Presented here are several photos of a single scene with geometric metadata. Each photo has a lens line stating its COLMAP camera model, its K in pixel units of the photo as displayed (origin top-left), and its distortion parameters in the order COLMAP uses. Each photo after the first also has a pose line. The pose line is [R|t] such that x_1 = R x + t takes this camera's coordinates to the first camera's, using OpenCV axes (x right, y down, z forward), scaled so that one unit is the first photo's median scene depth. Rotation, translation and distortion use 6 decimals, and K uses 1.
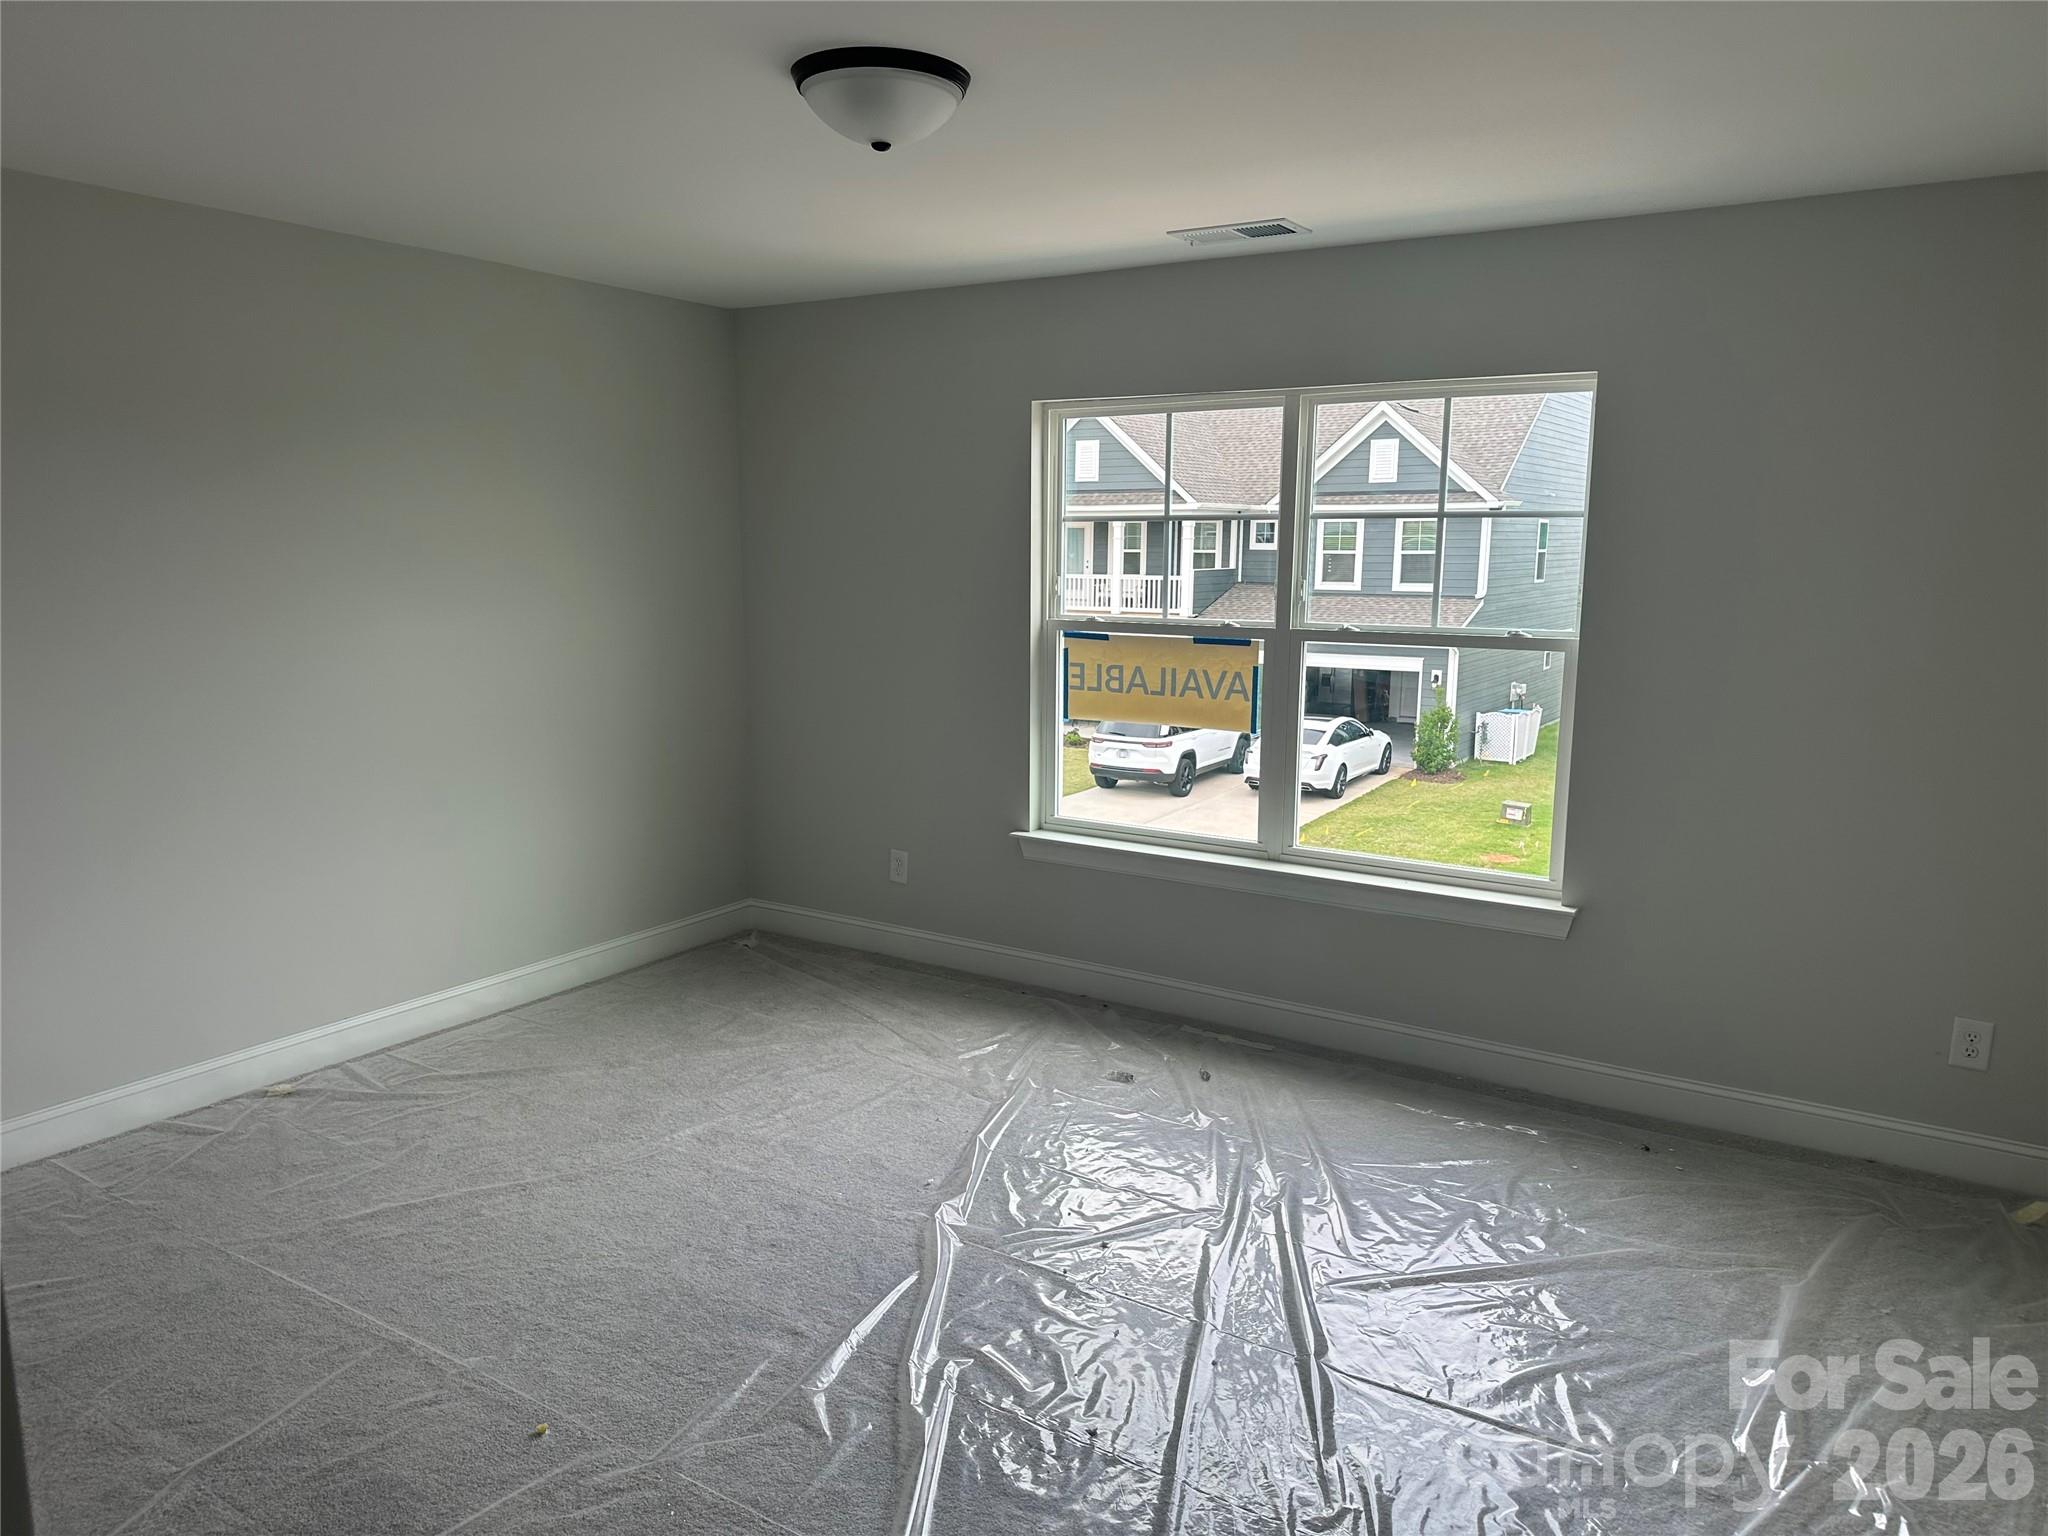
lens RADIAL K [[1438.2, 0, 1017.1], [0, 1438.2, 766.3], [0, 0, 1]] dist [0.034356, -0.026613]
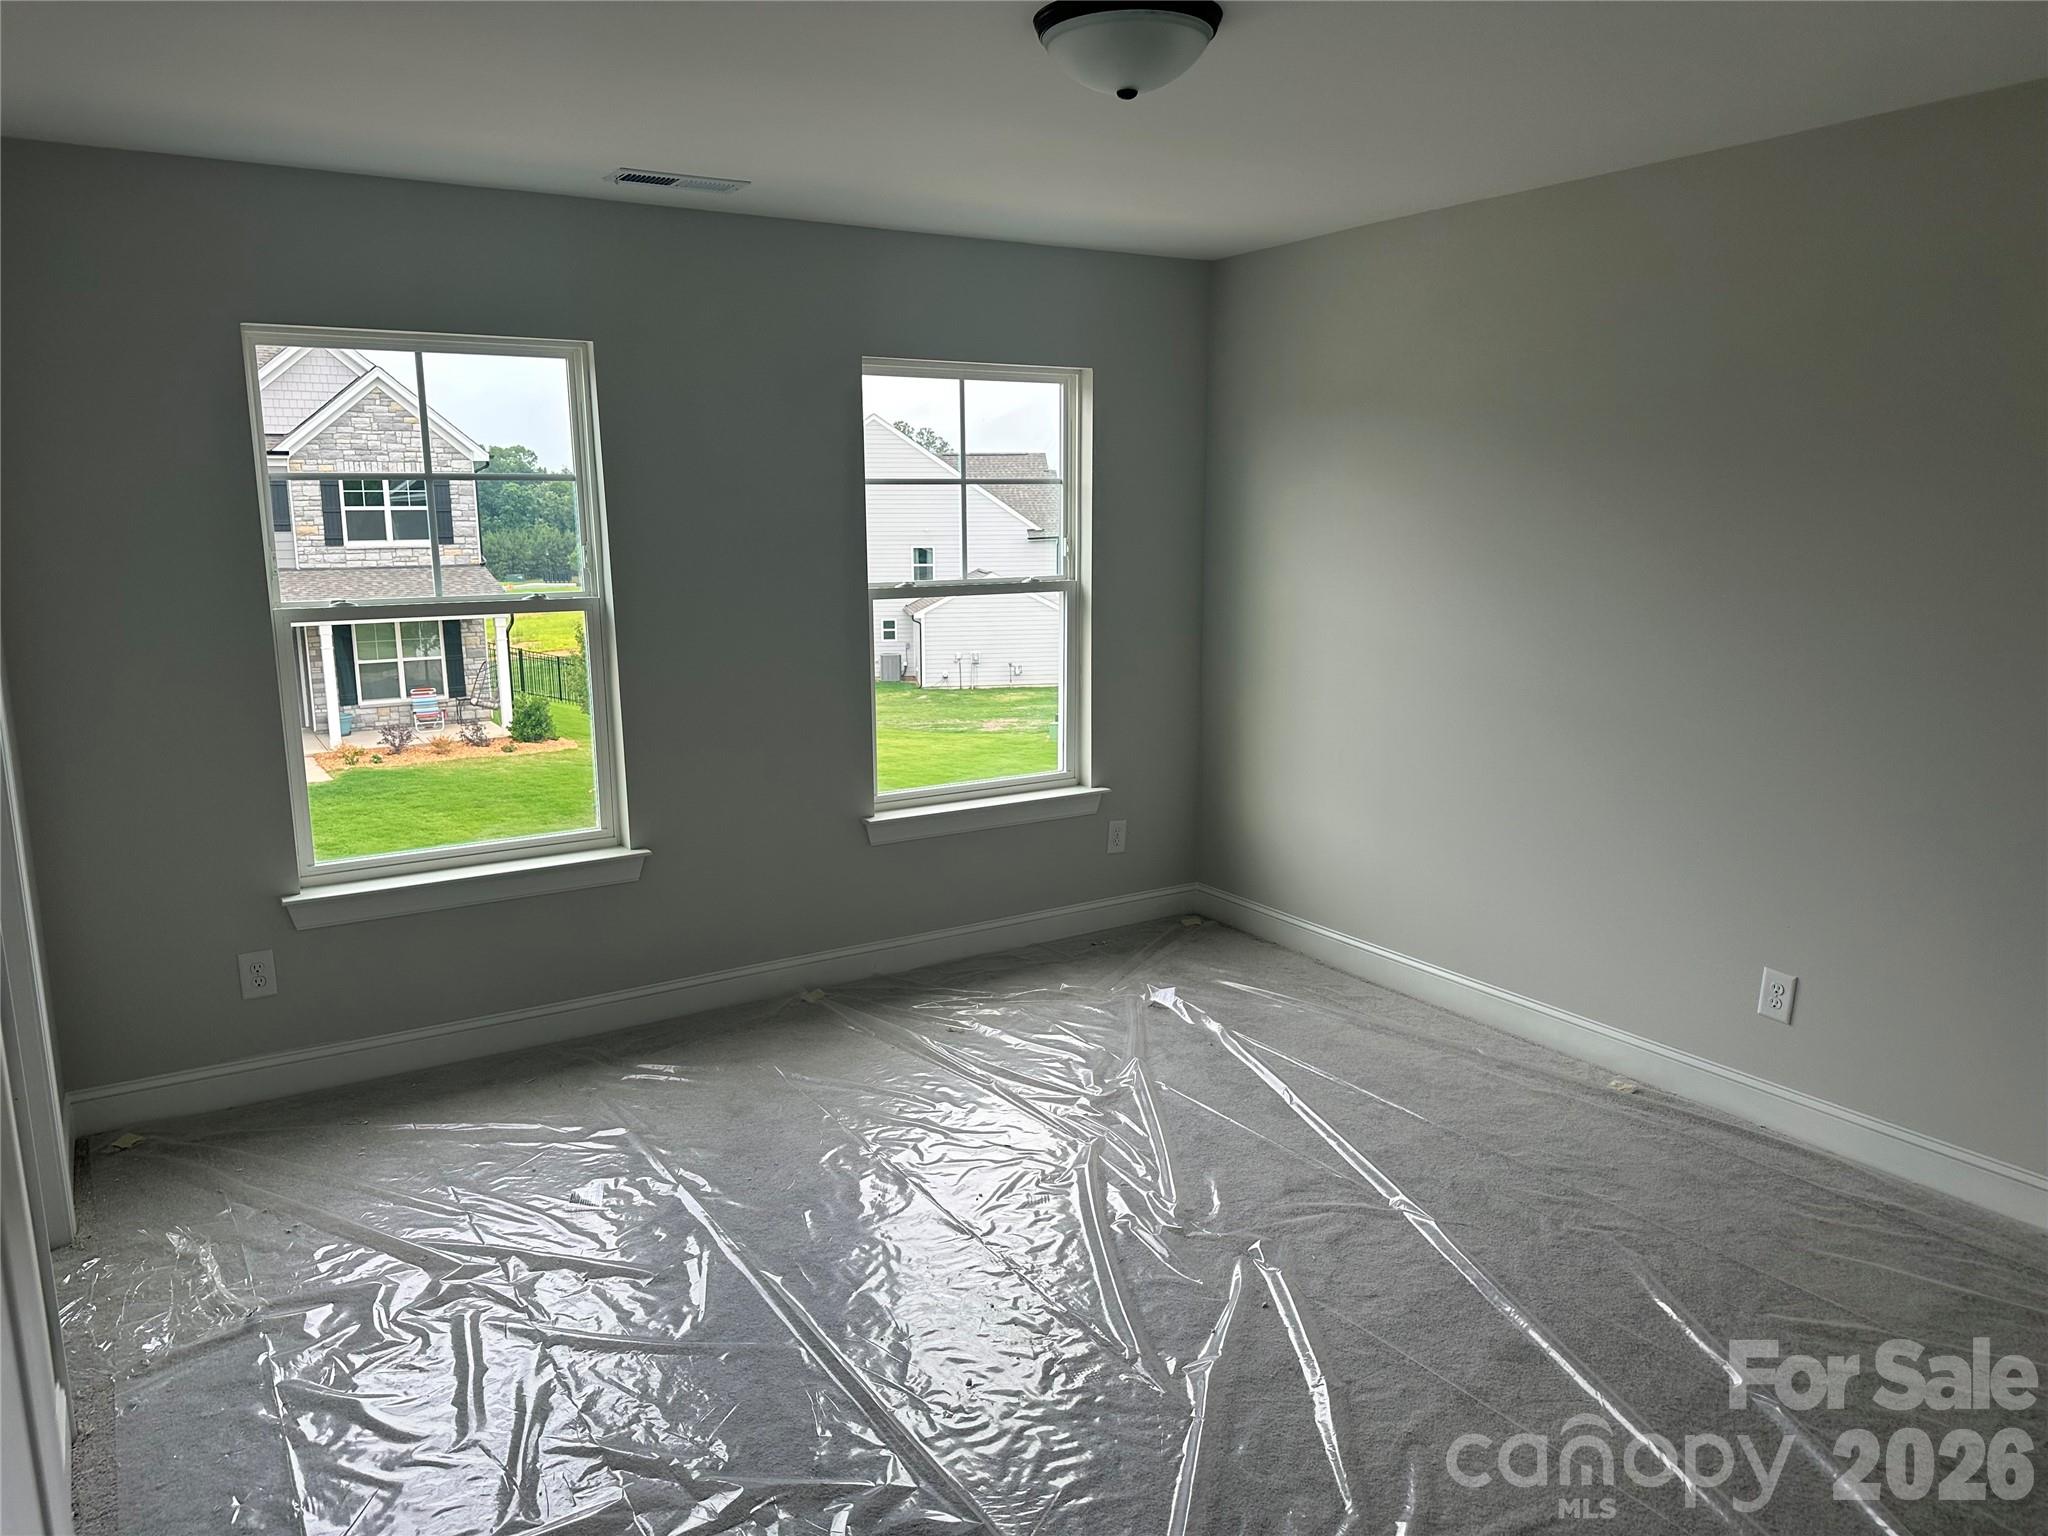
lens RADIAL K [[1438.2, 0, 1024.0], [0, 1438.2, 773.7], [0, 0, 1]] dist [0.034356, -0.026613]
pose [[0.415189, -0.173139, 0.893108, -0.538787], [0.144494, 0.981811, 0.123162, -0.057362], [-0.898187, 0.077913, 0.432654, 0.341383]]
